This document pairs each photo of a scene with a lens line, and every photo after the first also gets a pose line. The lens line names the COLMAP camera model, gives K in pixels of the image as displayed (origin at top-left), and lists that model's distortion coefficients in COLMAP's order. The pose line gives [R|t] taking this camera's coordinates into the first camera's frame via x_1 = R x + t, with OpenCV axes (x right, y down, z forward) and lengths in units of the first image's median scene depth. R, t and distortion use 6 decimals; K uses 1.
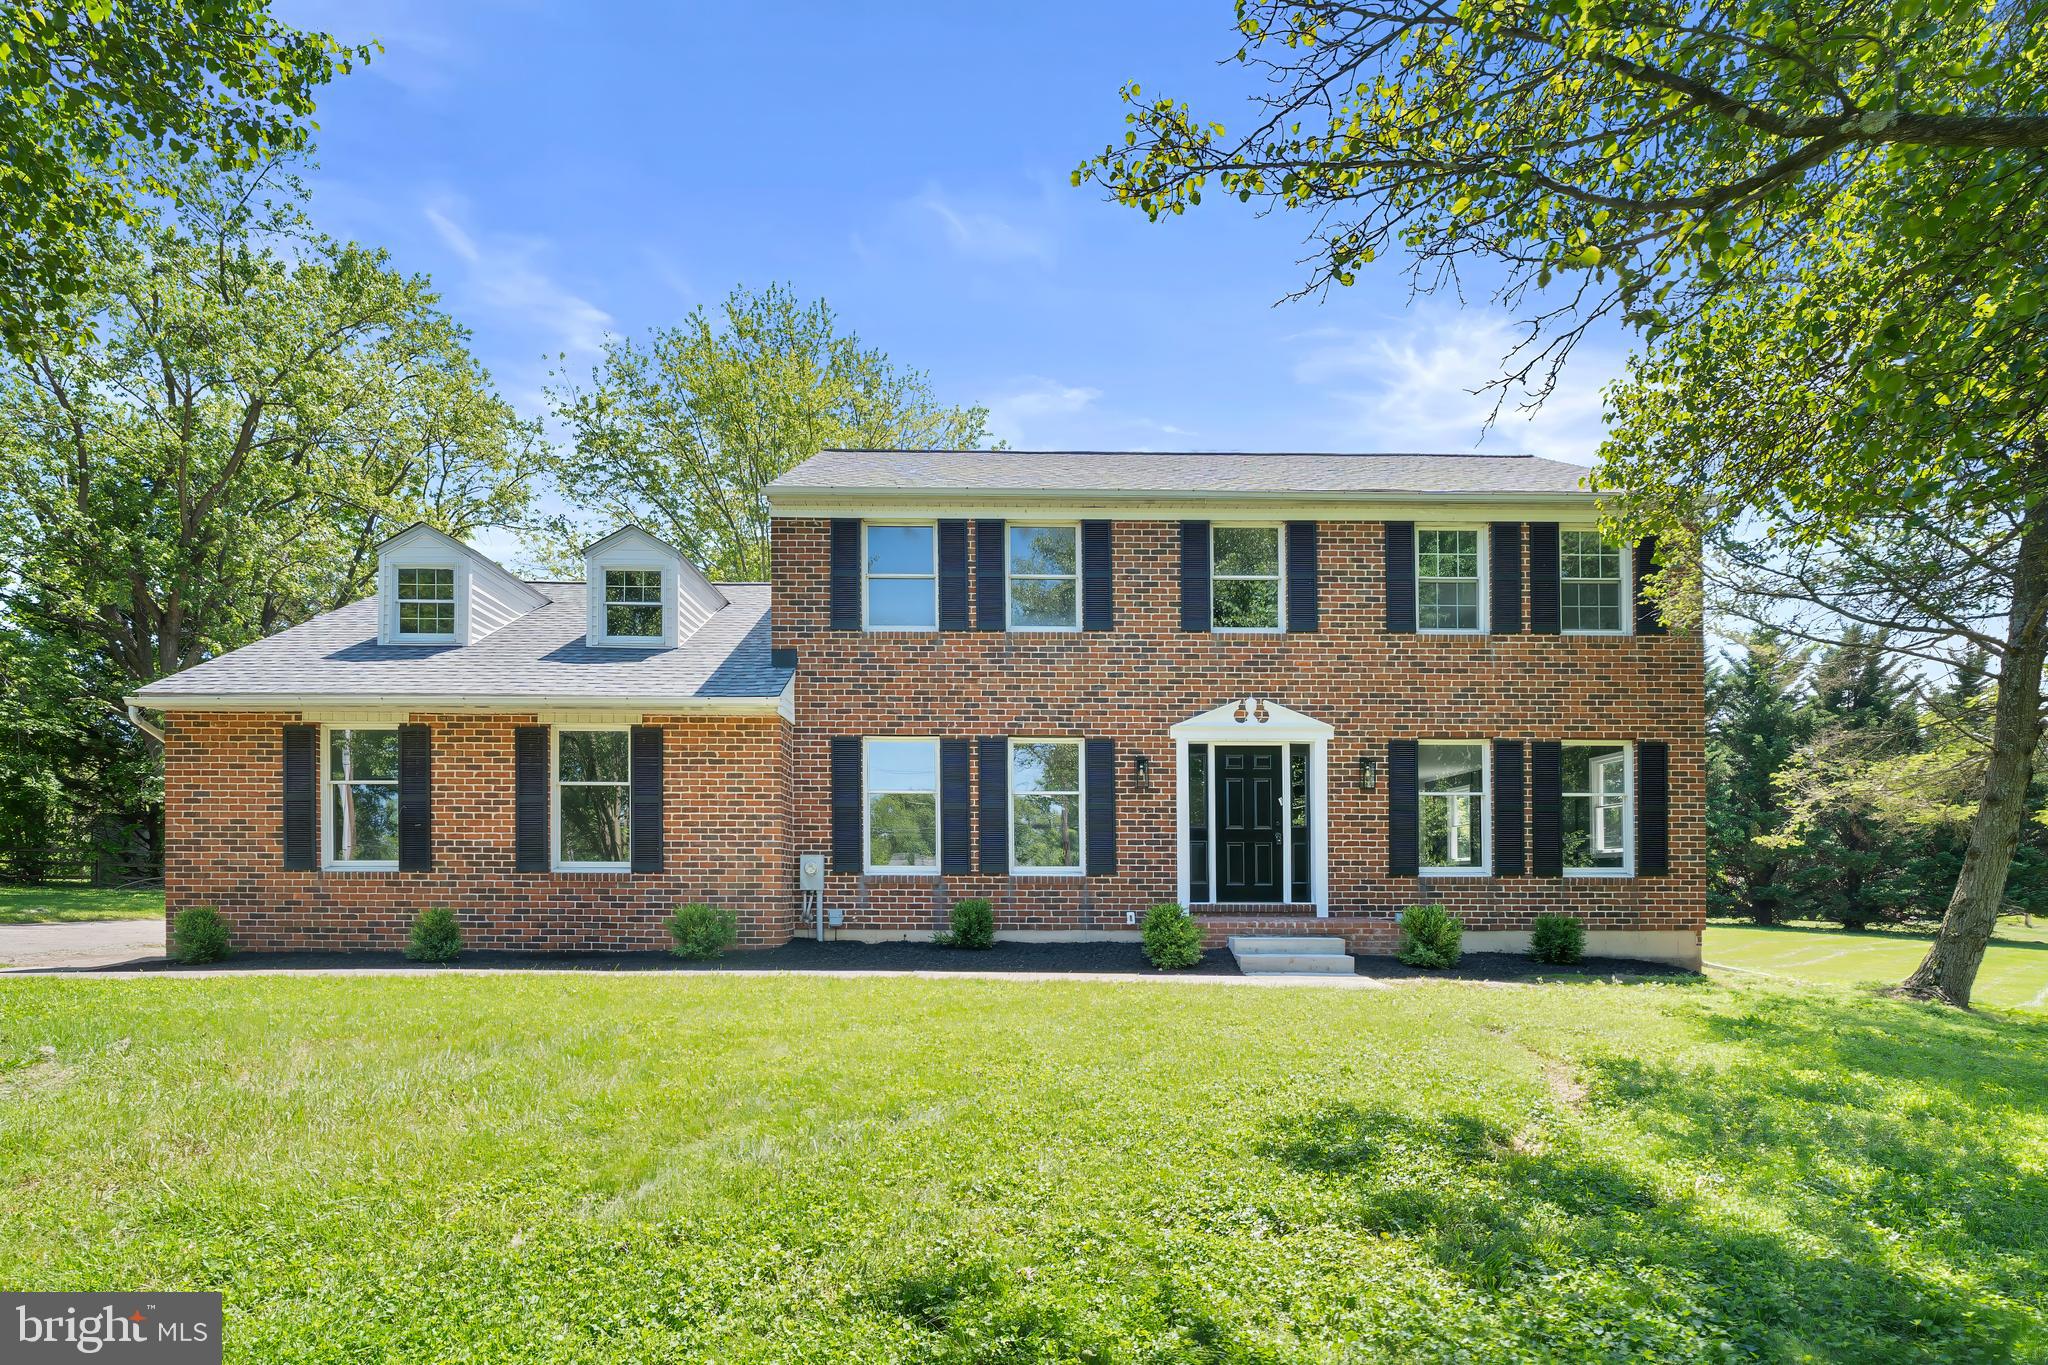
lens RADIAL K [[1003.2, 0, 1014.4], [0, 1003.2, 766.0], [0, 0, 1]] dist [-0.002608, -0.000848]
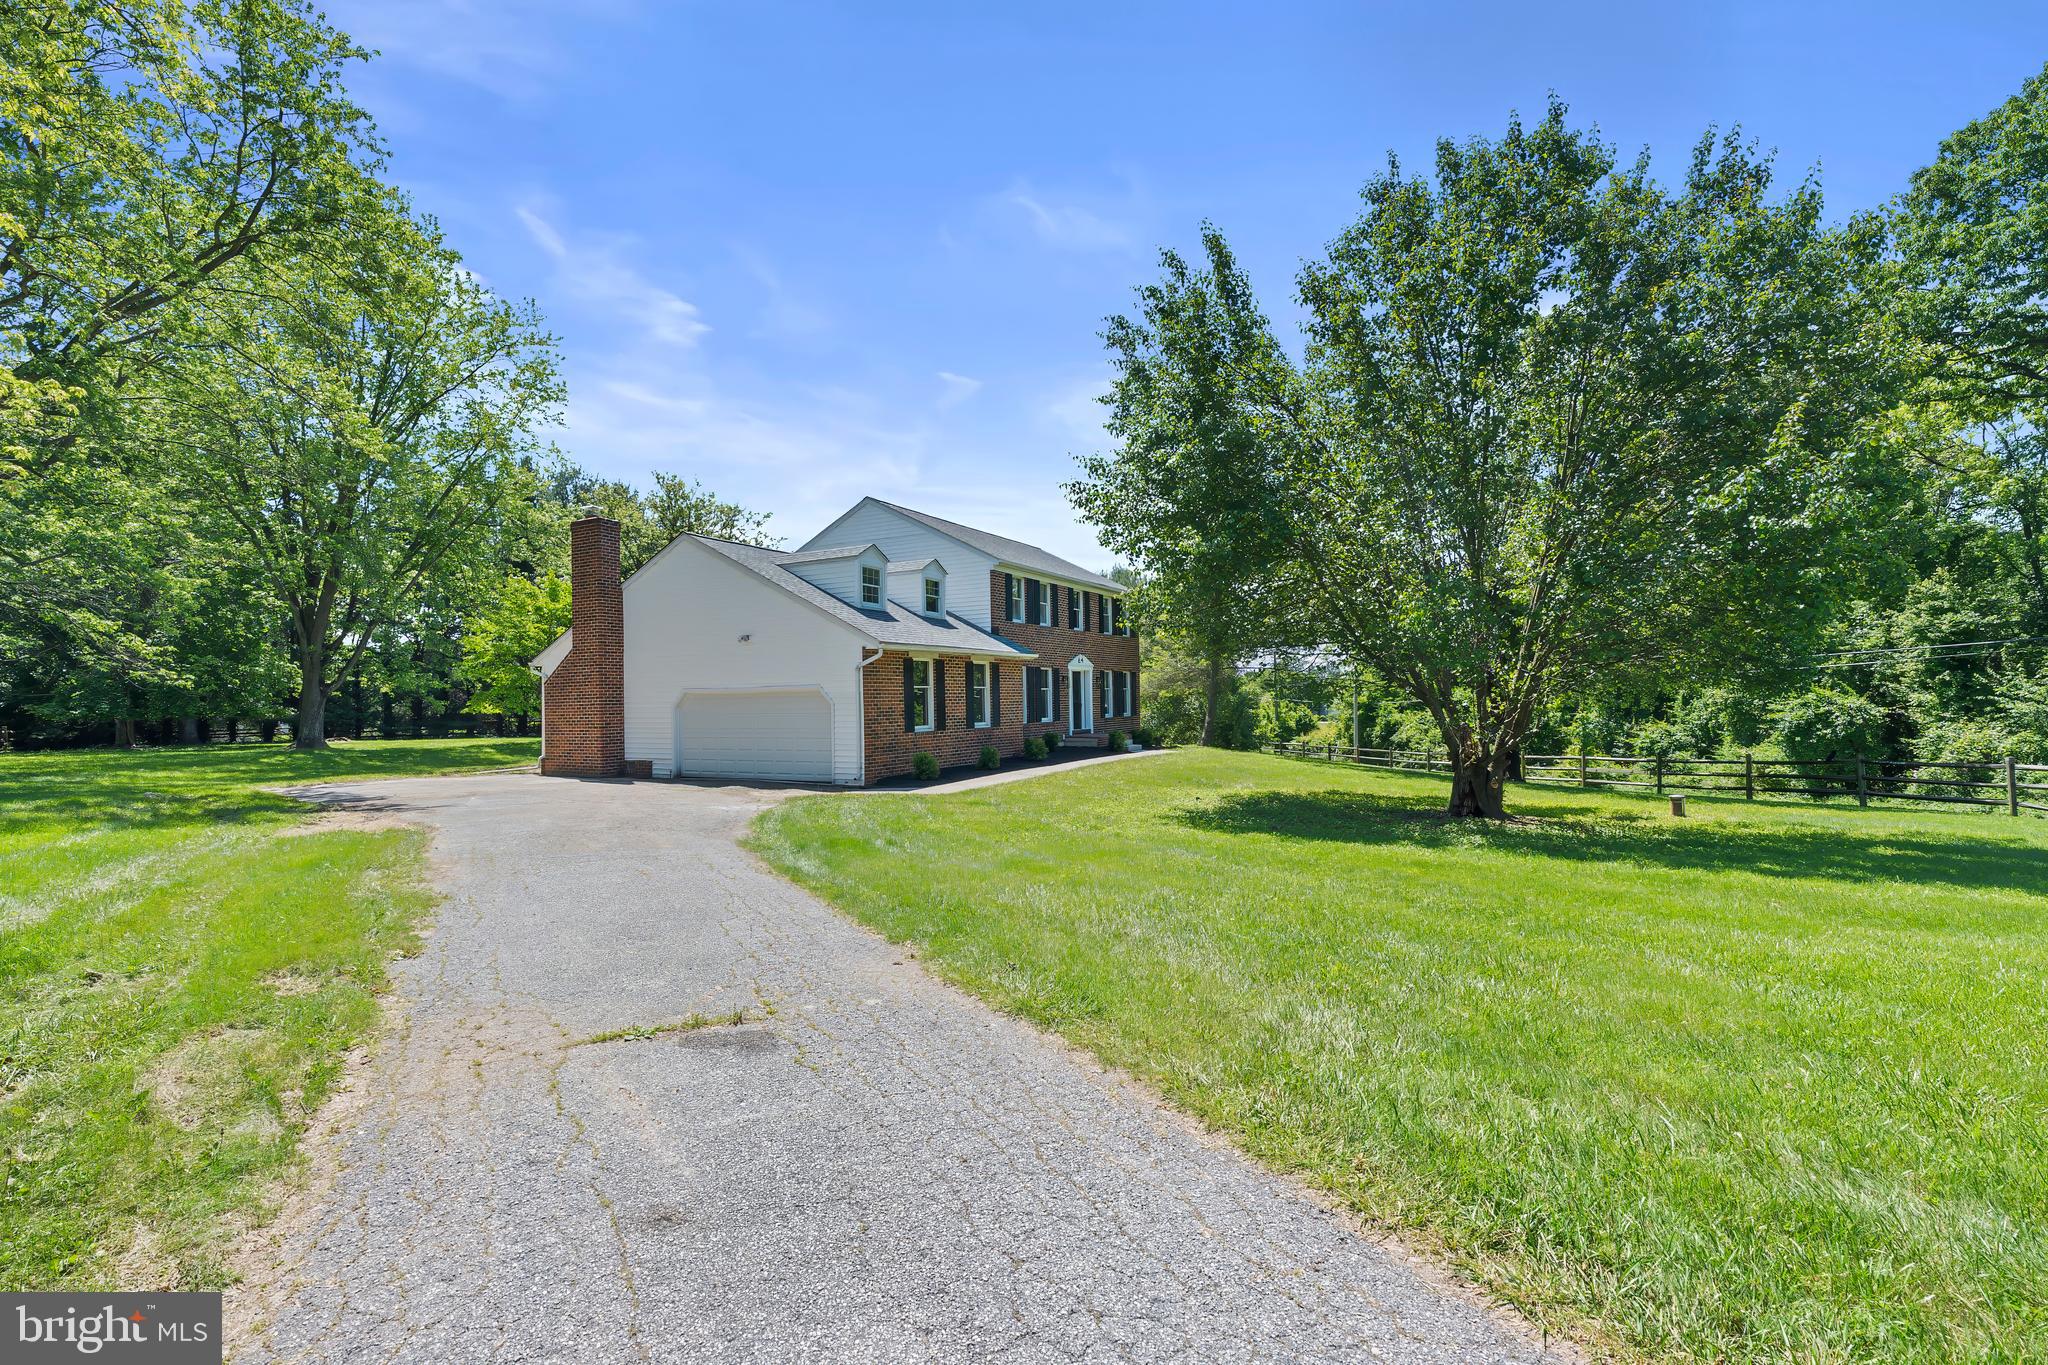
lens RADIAL K [[942.0, 0, 1001.8], [0, 942.0, 646.7], [0, 0, 1]] dist [-0.000468, 0.000130]
pose [[0.456262, 0.032617, 0.889247, -2.162185], [-0.028283, 0.999355, -0.022145, -0.026927], [-0.889396, -0.015046, 0.456890, 0.015749]]
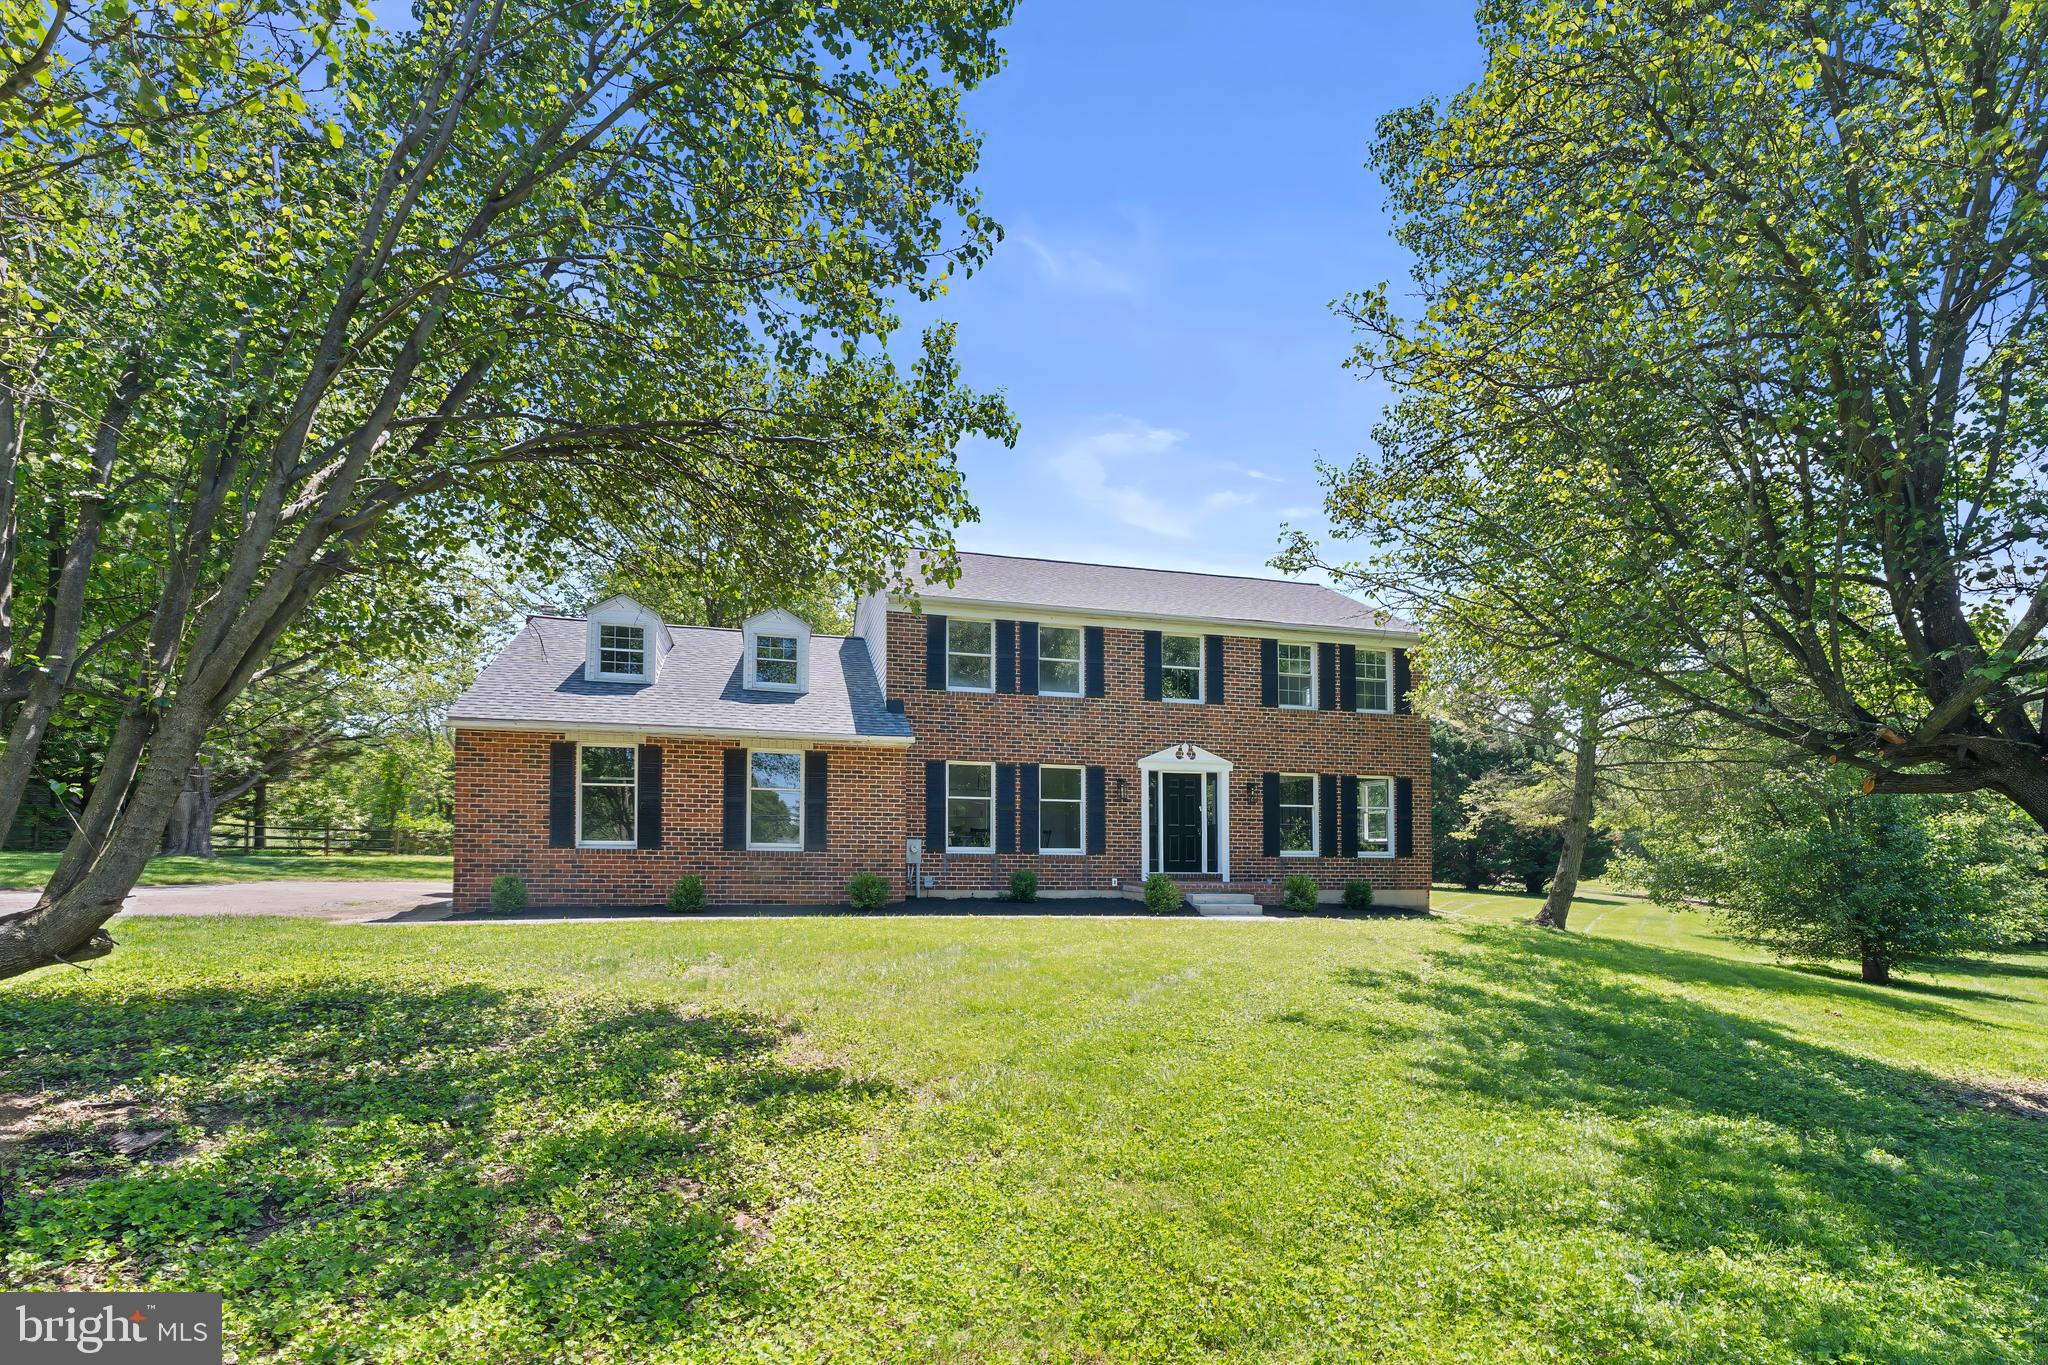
lens RADIAL K [[908.3, 0, 979.9], [0, 908.3, 684.4], [0, 0, 1]] dist [-0.009374, 0.000027]
pose [[0.975522, 0.047164, 0.214783, -0.406326], [-0.033711, 0.997258, -0.065876, -0.056183], [-0.217301, 0.057022, 0.974438, -0.355585]]
